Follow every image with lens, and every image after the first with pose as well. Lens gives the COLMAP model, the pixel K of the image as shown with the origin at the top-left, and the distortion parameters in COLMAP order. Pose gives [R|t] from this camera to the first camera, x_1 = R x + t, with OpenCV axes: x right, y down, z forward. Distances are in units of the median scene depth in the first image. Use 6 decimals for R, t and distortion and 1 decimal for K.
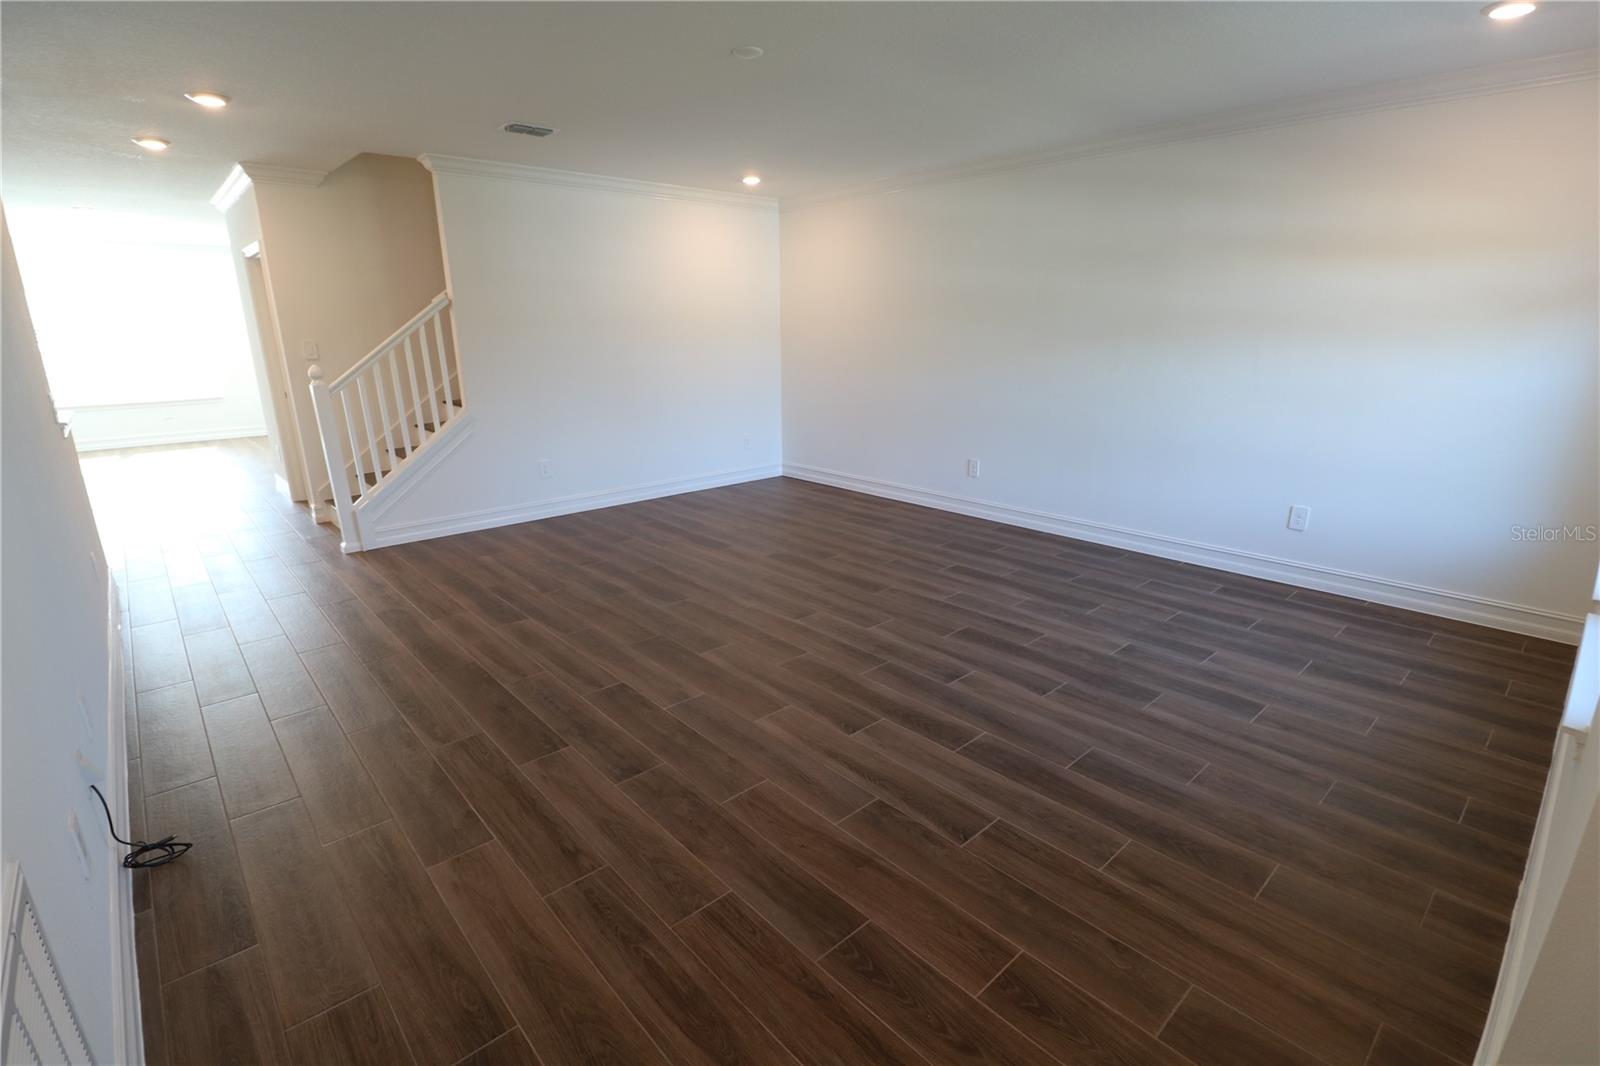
lens RADIAL K [[741.9, 0, 839.1], [0, 741.9, 548.9], [0, 0, 1]] dist [-0.004191, -0.007439]
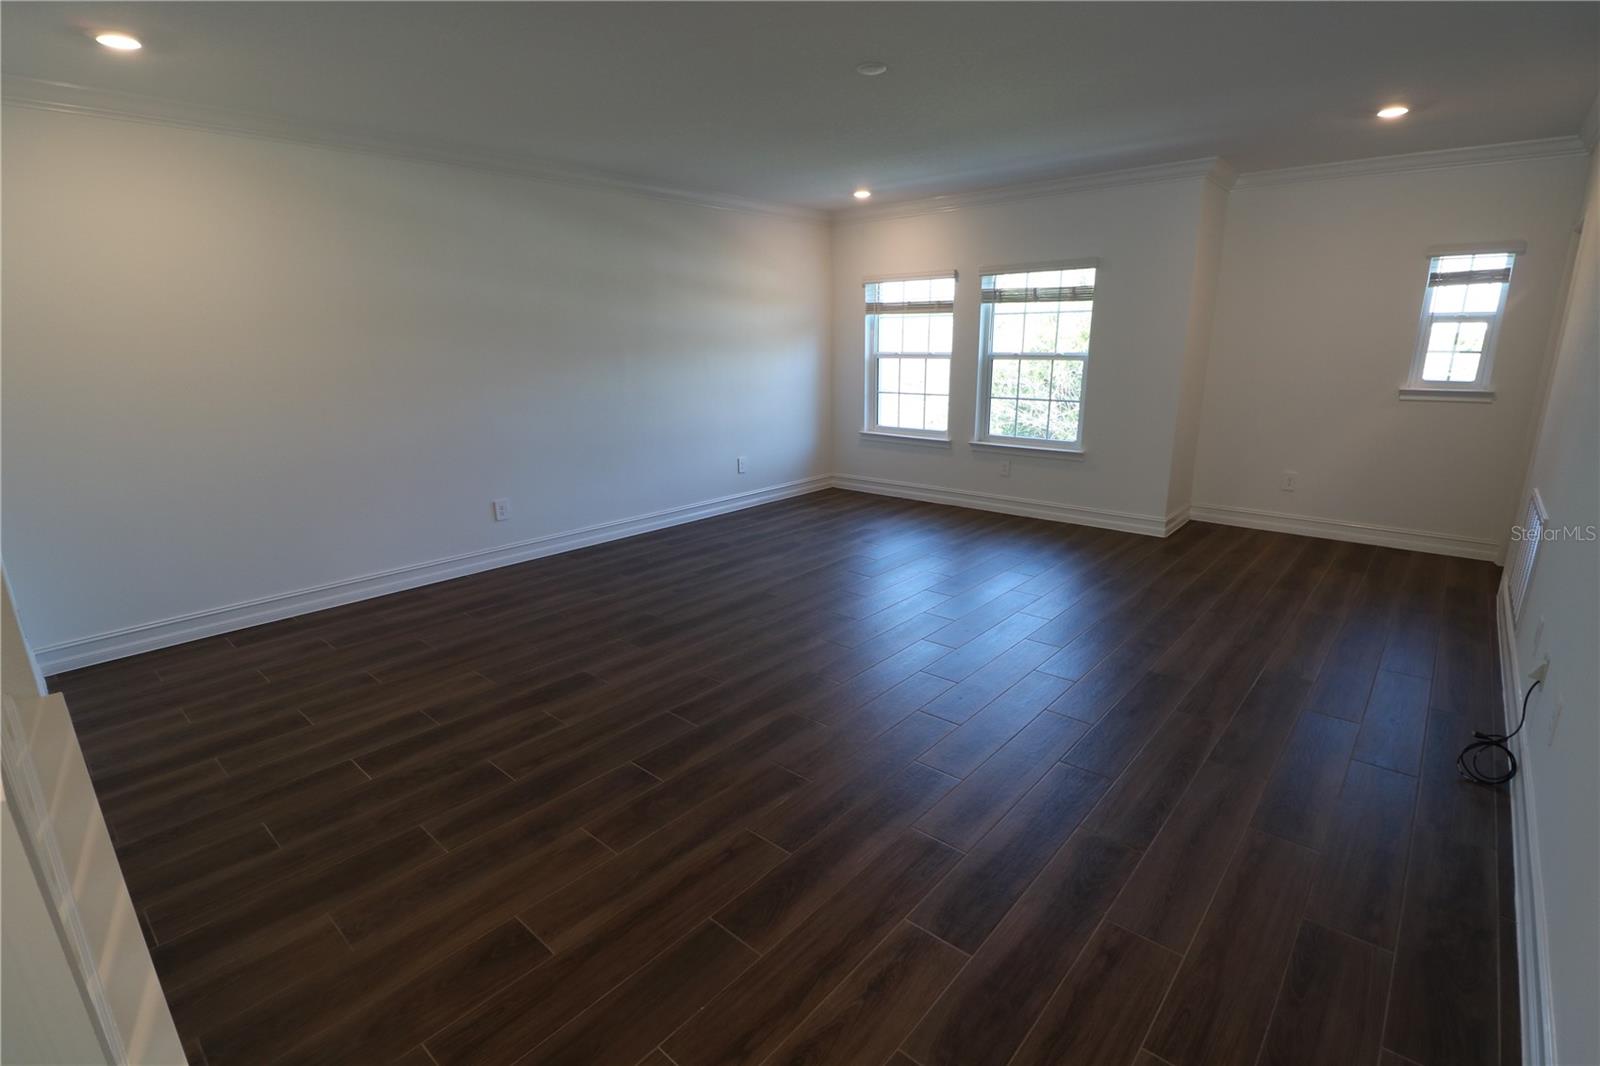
lens RADIAL K [[741.9, 0, 804.6], [0, 741.9, 536.0], [0, 0, 1]] dist [-0.004191, -0.007439]
pose [[-0.089283, -0.246736, 0.964961, -0.827232], [0.300060, 0.917156, 0.262276, -0.245601], [-0.949733, 0.312962, -0.007851, 0.853405]]
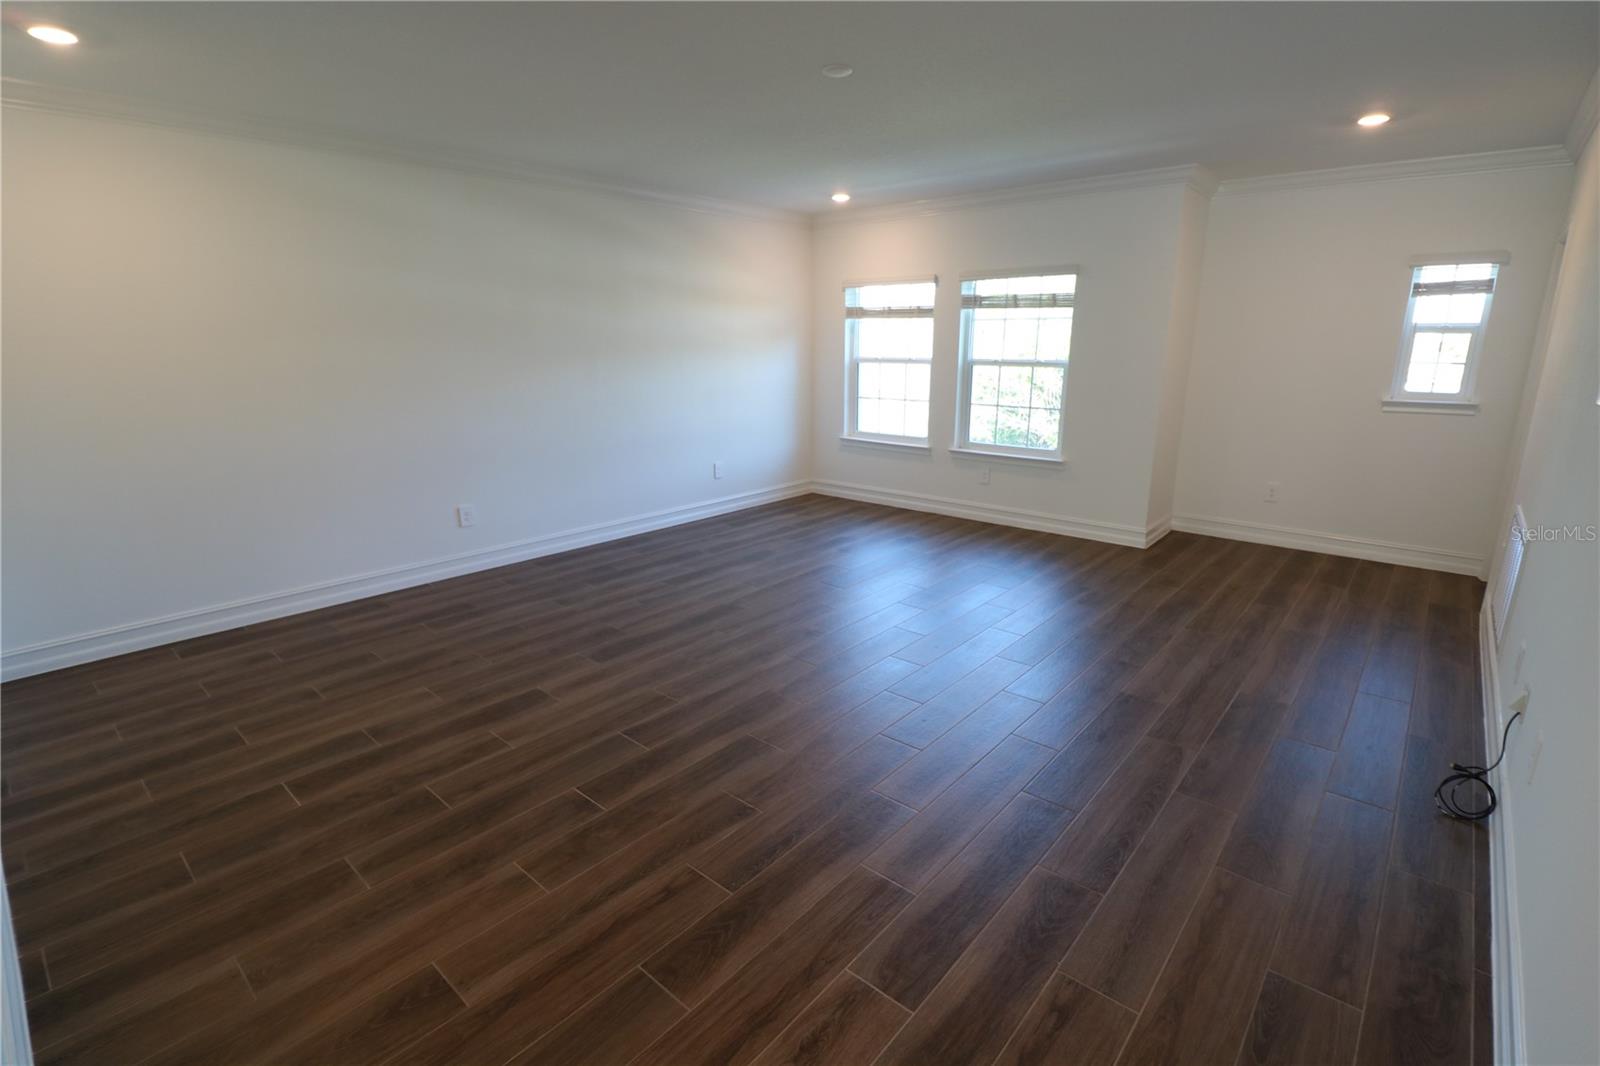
lens RADIAL K [[741.9, 0, 804.1], [0, 741.9, 526.4], [0, 0, 1]] dist [-0.004191, -0.007439]
pose [[-0.094390, -0.235665, 0.967240, -0.804135], [0.291158, 0.922562, 0.253192, -0.242842], [-0.952007, 0.305519, -0.018464, 0.820556]]
